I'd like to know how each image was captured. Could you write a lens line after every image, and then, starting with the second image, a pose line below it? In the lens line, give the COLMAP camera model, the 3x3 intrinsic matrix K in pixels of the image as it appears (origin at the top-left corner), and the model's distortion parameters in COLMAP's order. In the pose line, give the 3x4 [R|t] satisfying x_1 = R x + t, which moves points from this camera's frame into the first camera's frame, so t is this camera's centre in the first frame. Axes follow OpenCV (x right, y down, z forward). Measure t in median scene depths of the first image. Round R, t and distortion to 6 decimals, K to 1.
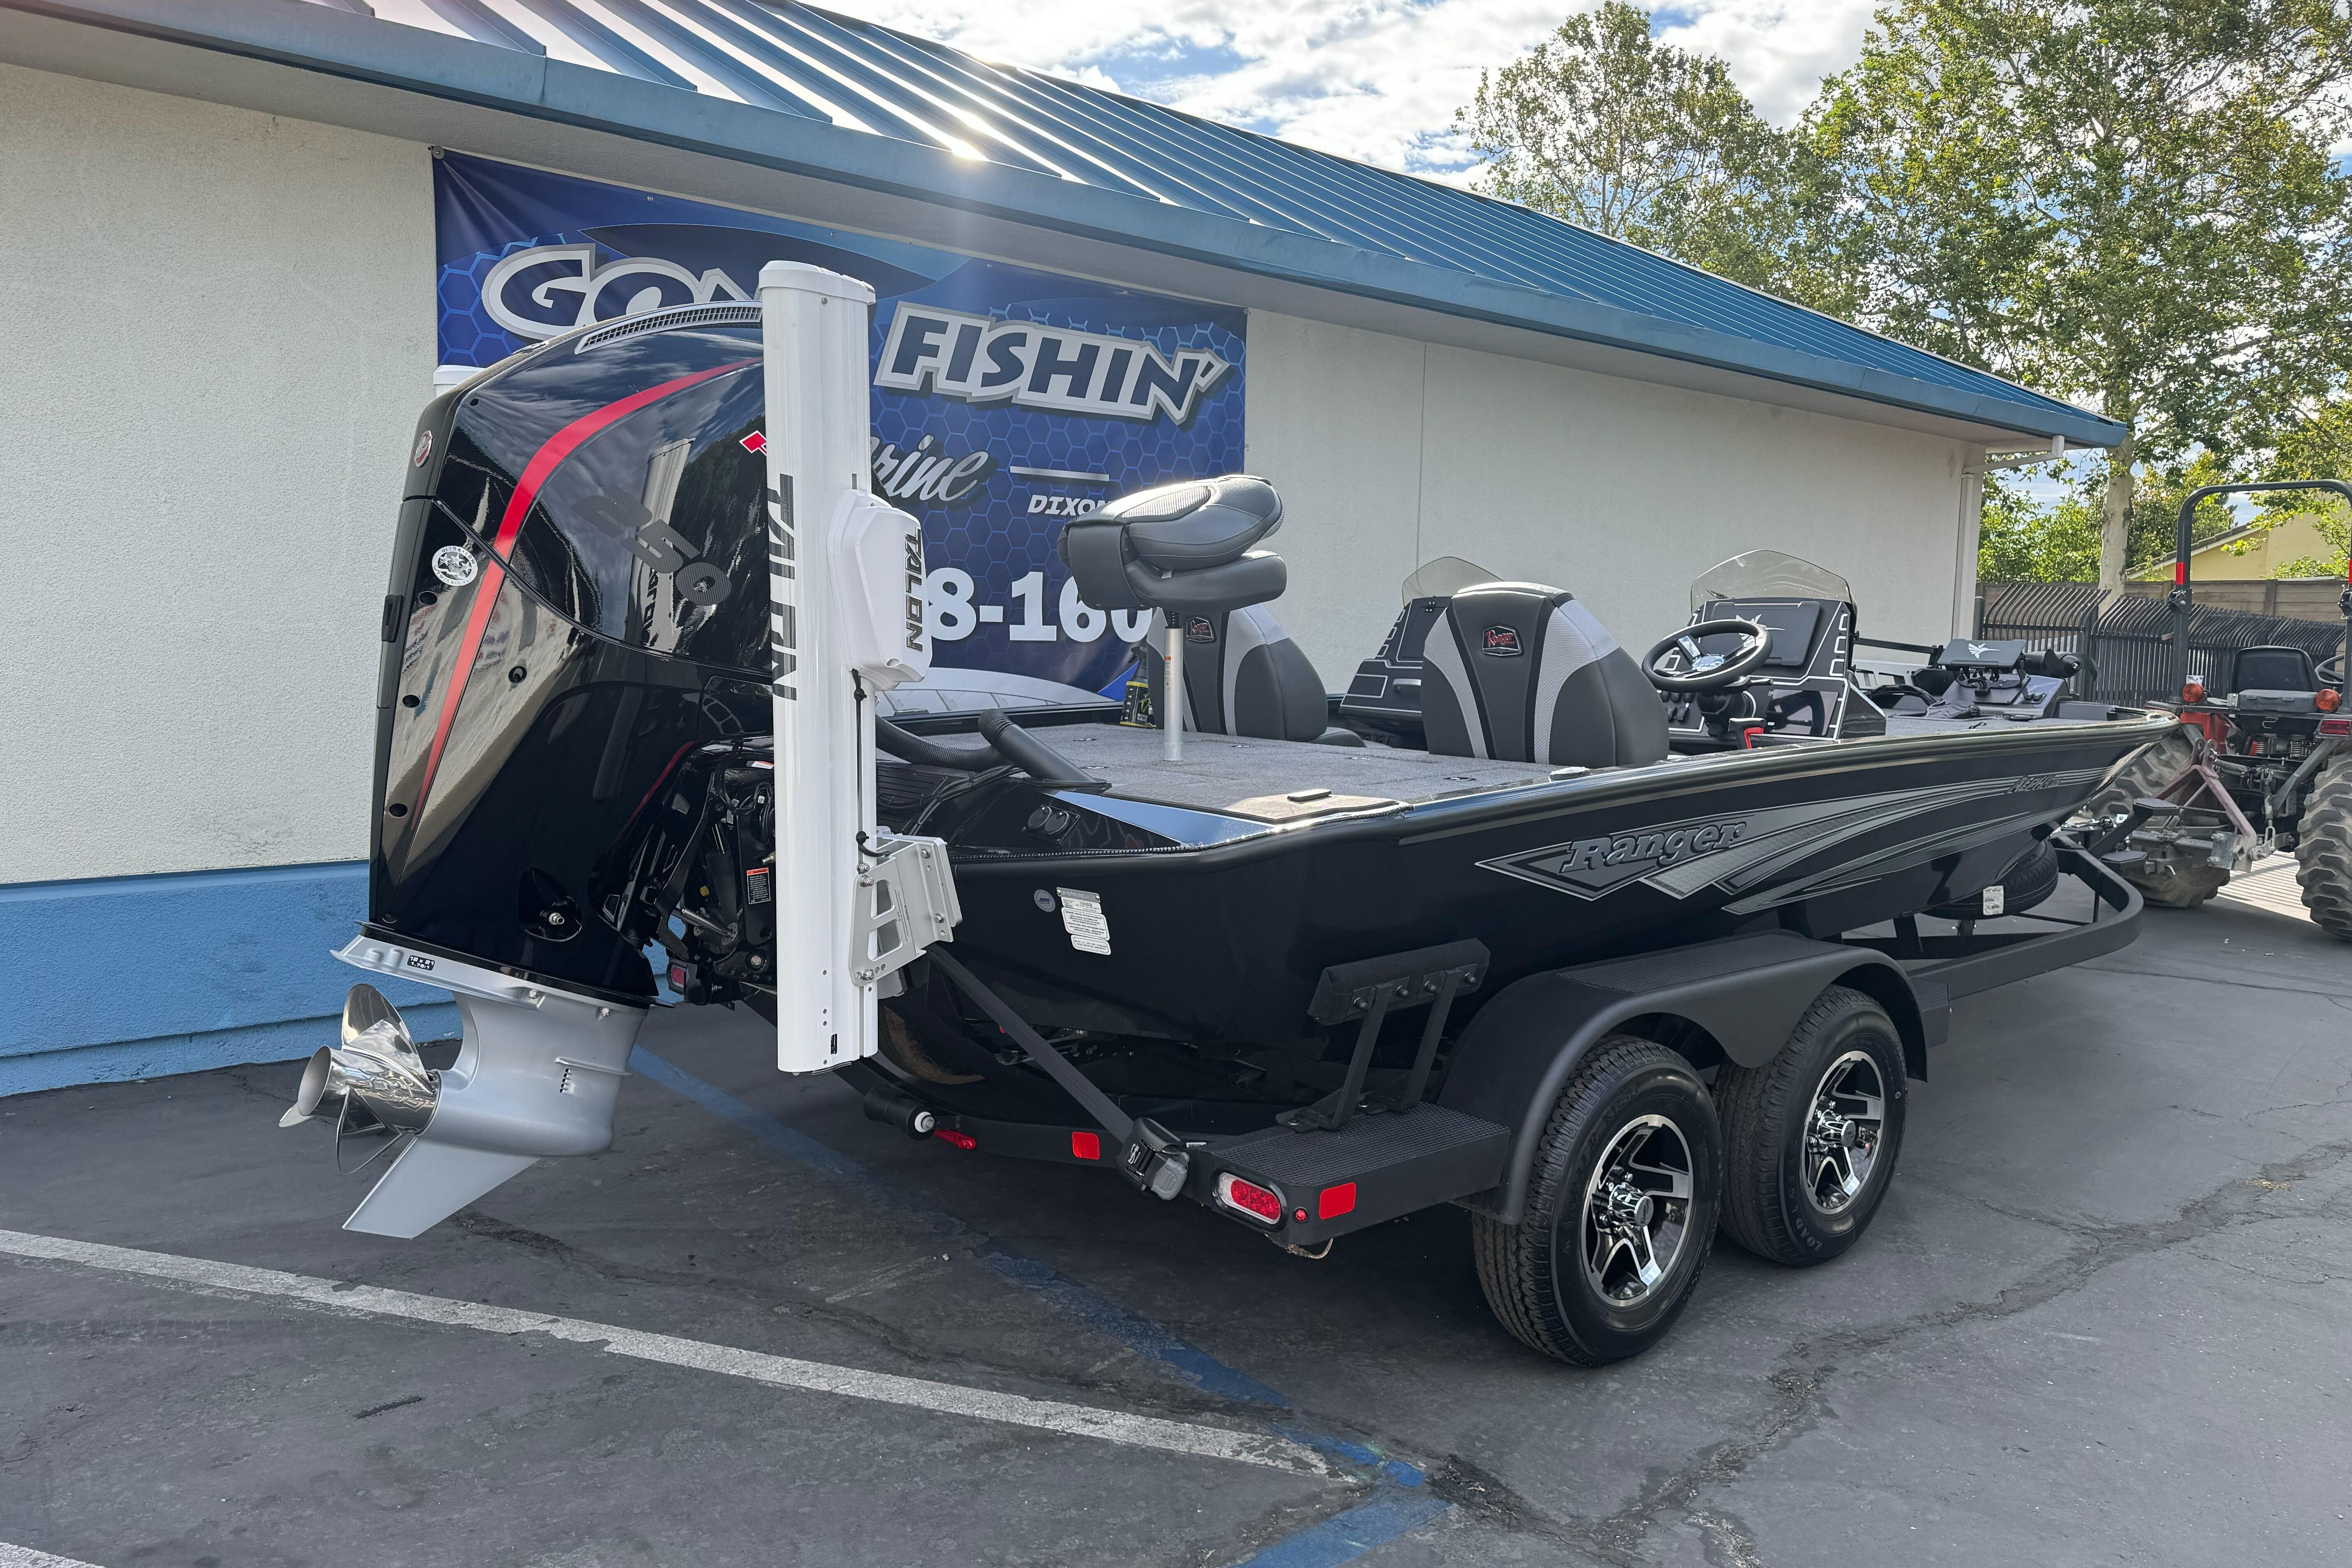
lens RADIAL K [[1637.9, 0, 1215.5], [0, 1637.9, 784.8], [0, 0, 1]] dist [0.027030, -0.037511]
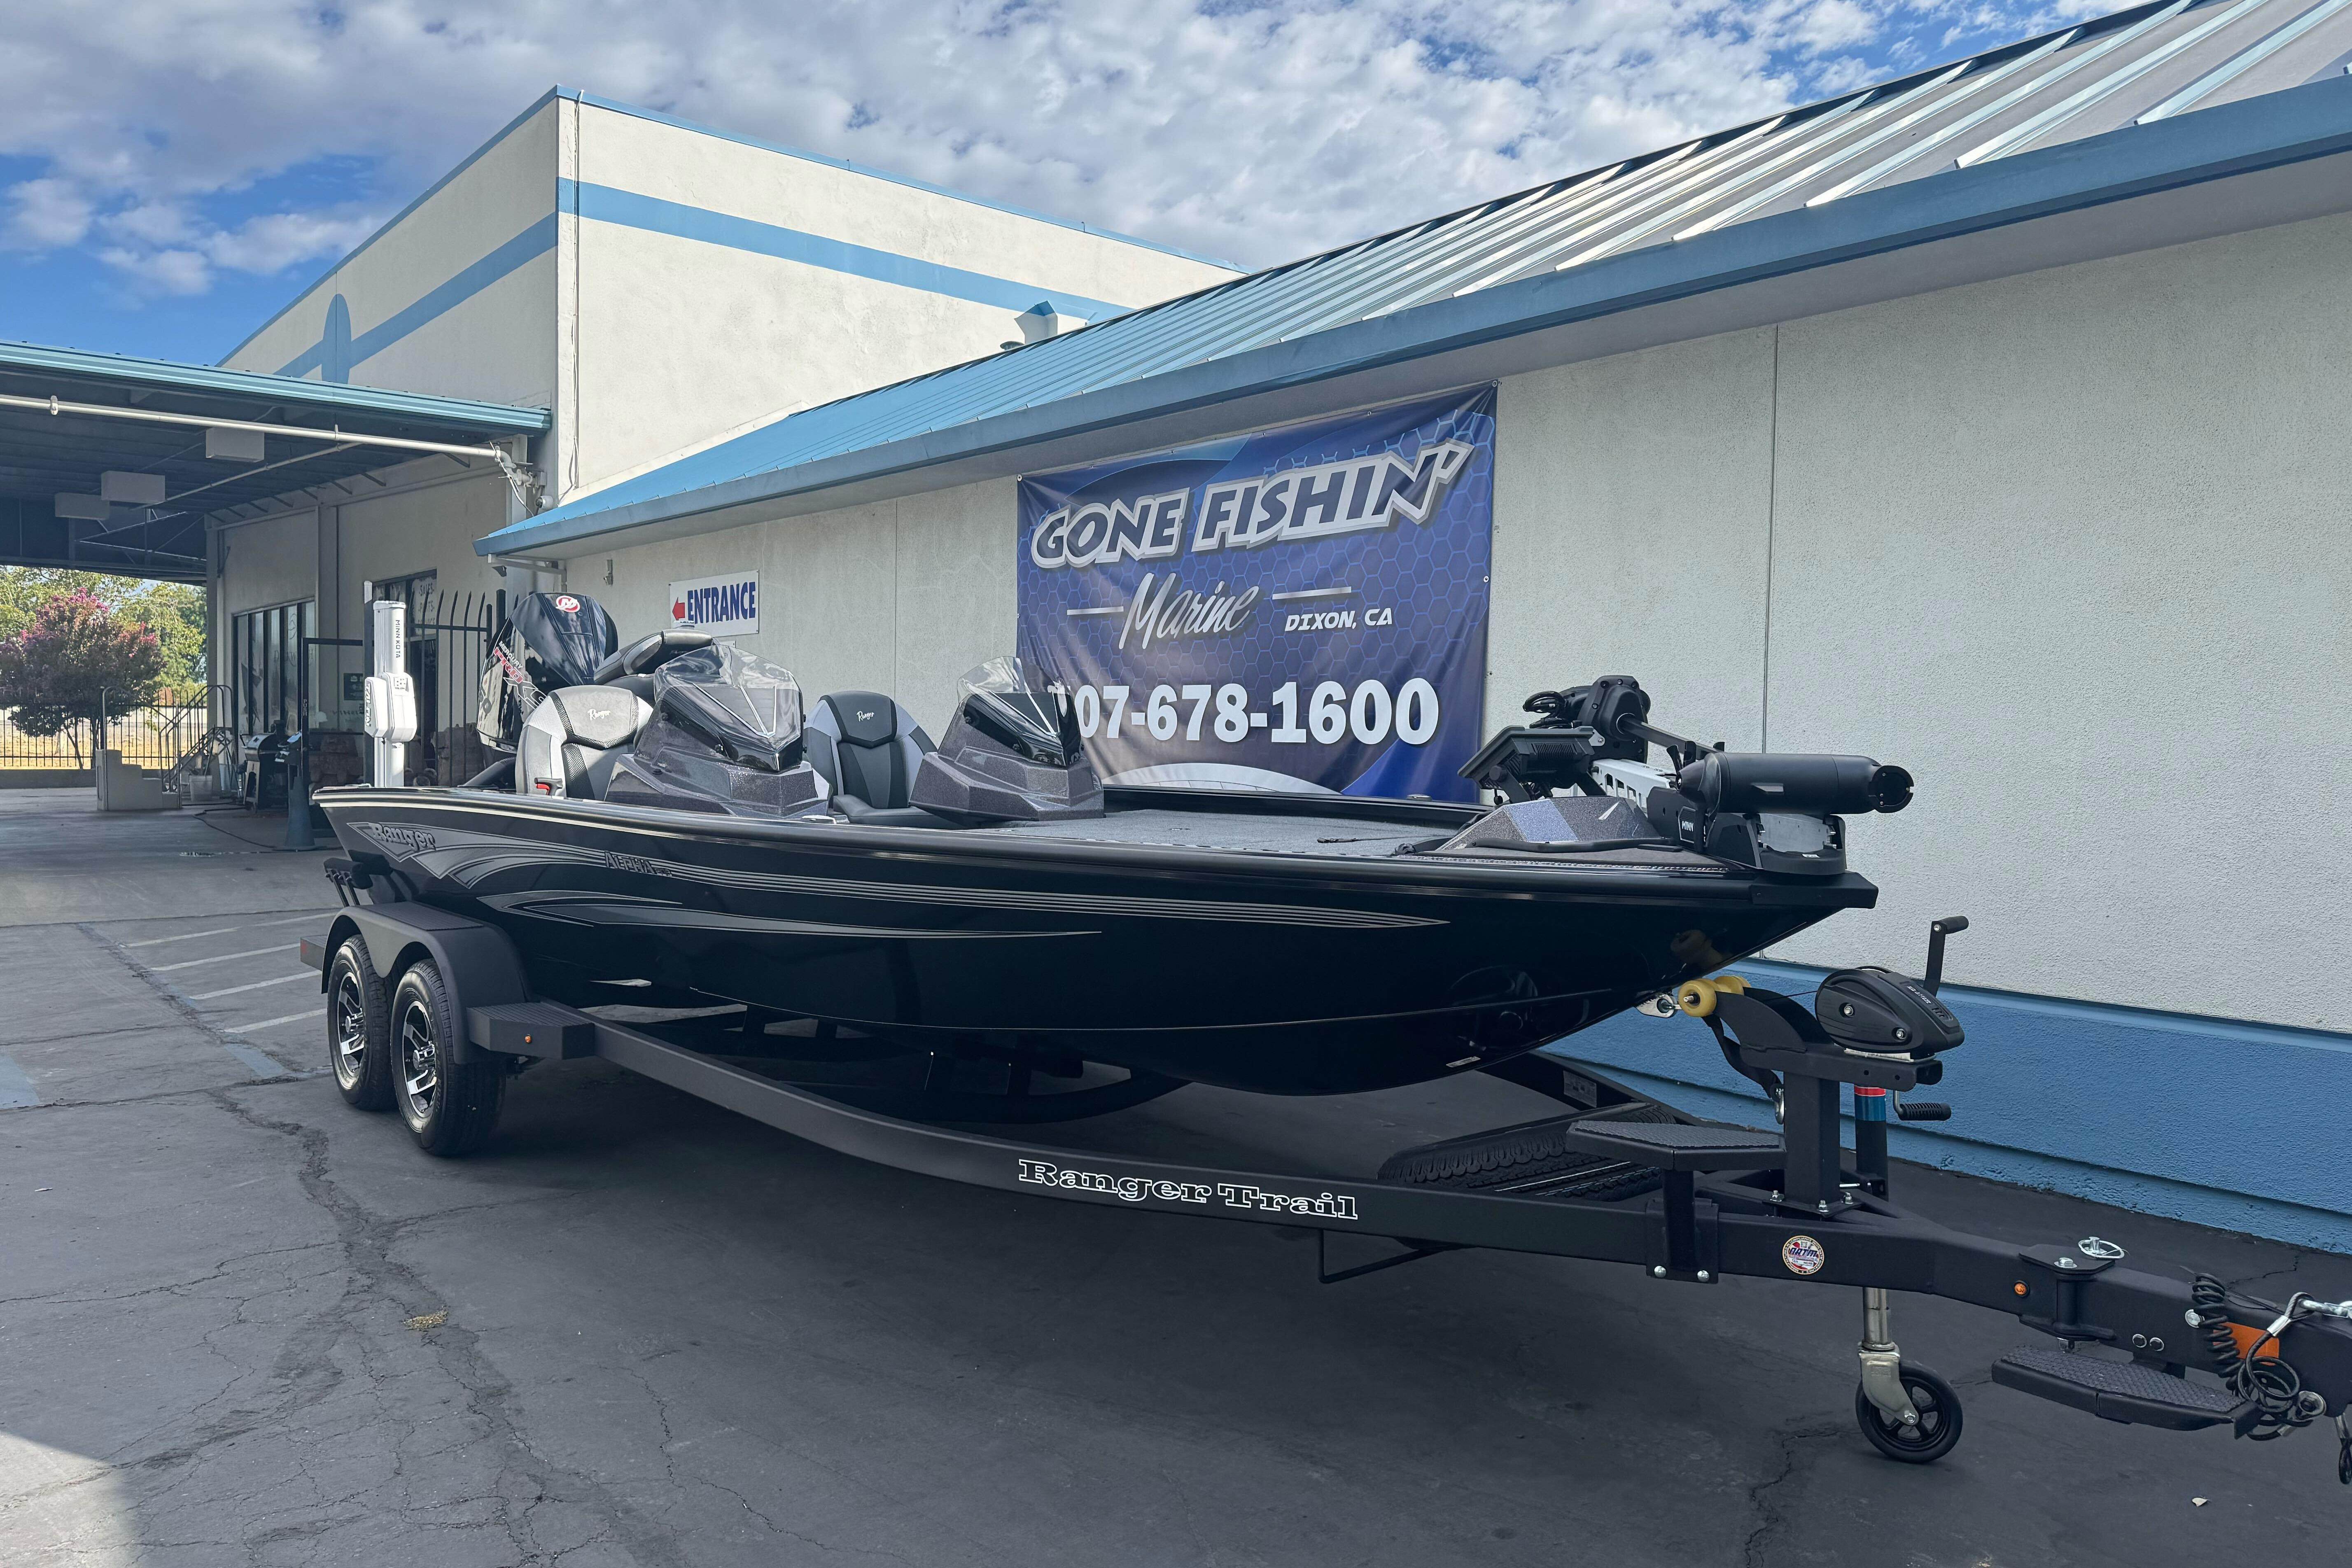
lens RADIAL K [[1637.9, 0, 1157.3], [0, 1637.9, 763.3], [0, 0, 1]] dist [0.027030, -0.037511]
pose [[-0.024404, 0.002576, -0.999699, 1.068645], [-0.094898, 0.995475, 0.004882, -0.072551], [0.995188, 0.094988, -0.024049, 0.970218]]
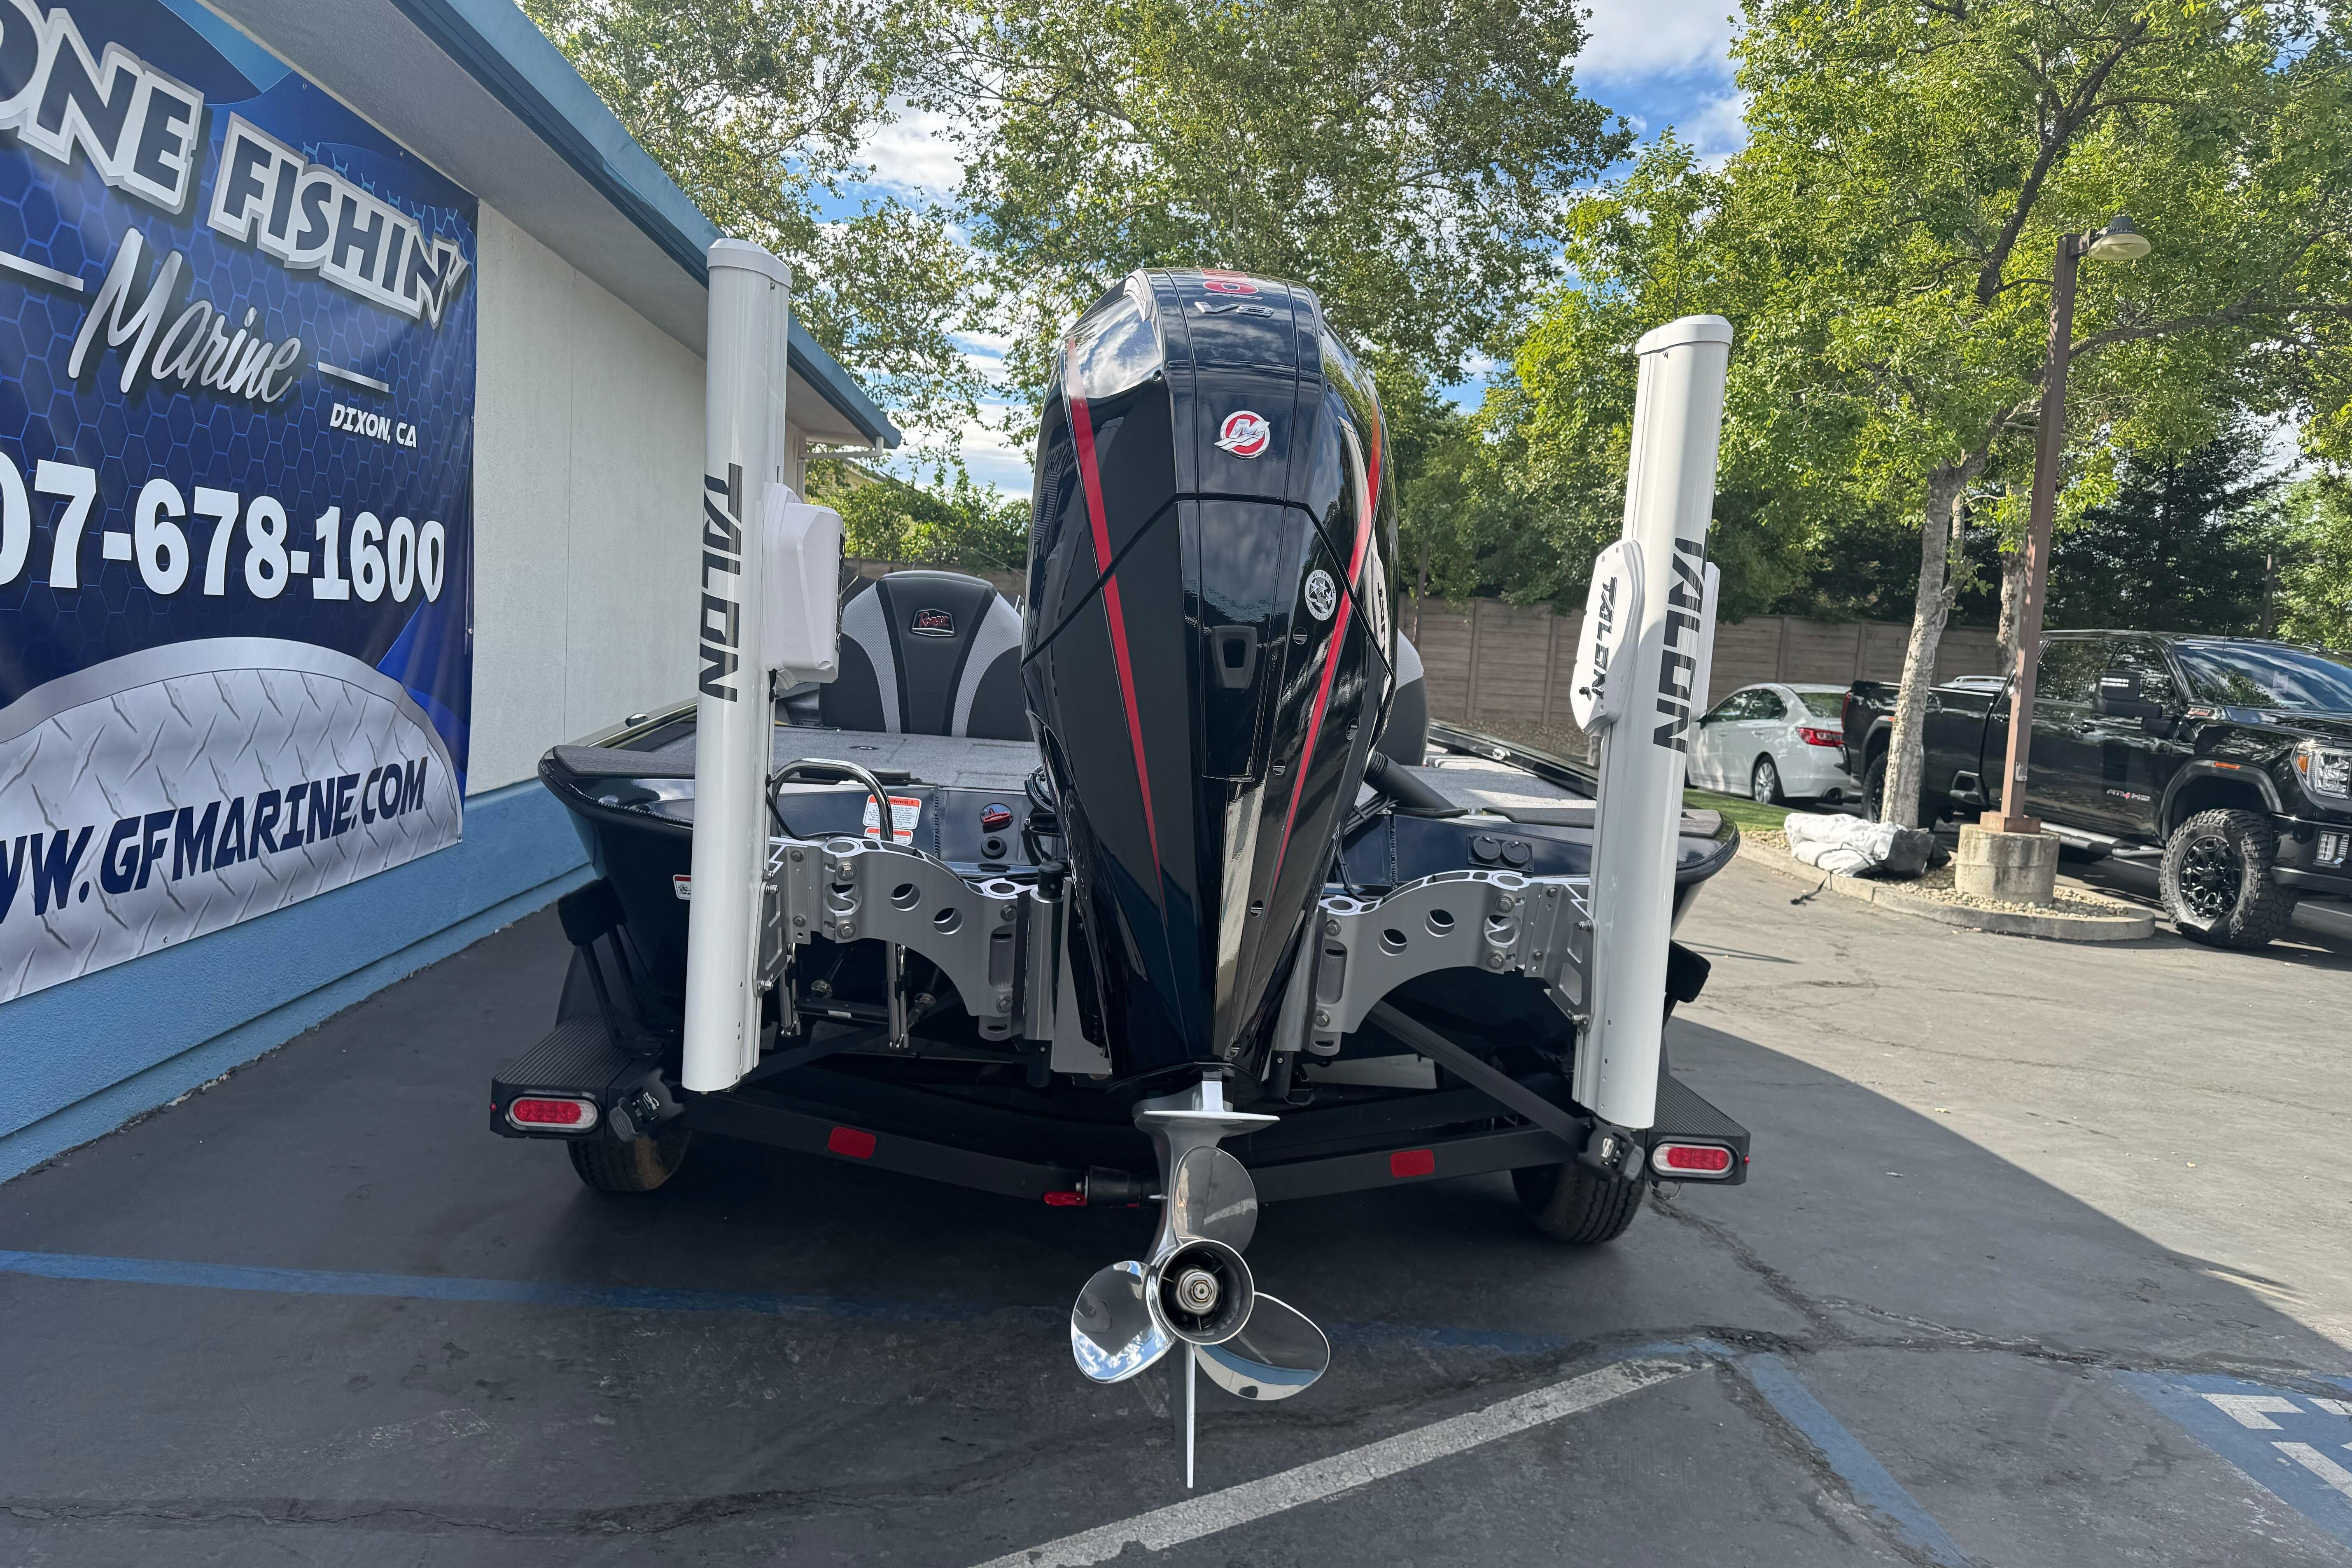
lens RADIAL K [[1637.9, 0, 1183.9], [0, 1637.9, 744.0], [0, 0, 1]] dist [0.027030, -0.037511]
pose [[0.610291, -0.033182, 0.791482, -0.485334], [0.018941, 0.999448, 0.027296, -0.036115], [-0.791951, -0.001667, 0.610582, 0.243651]]
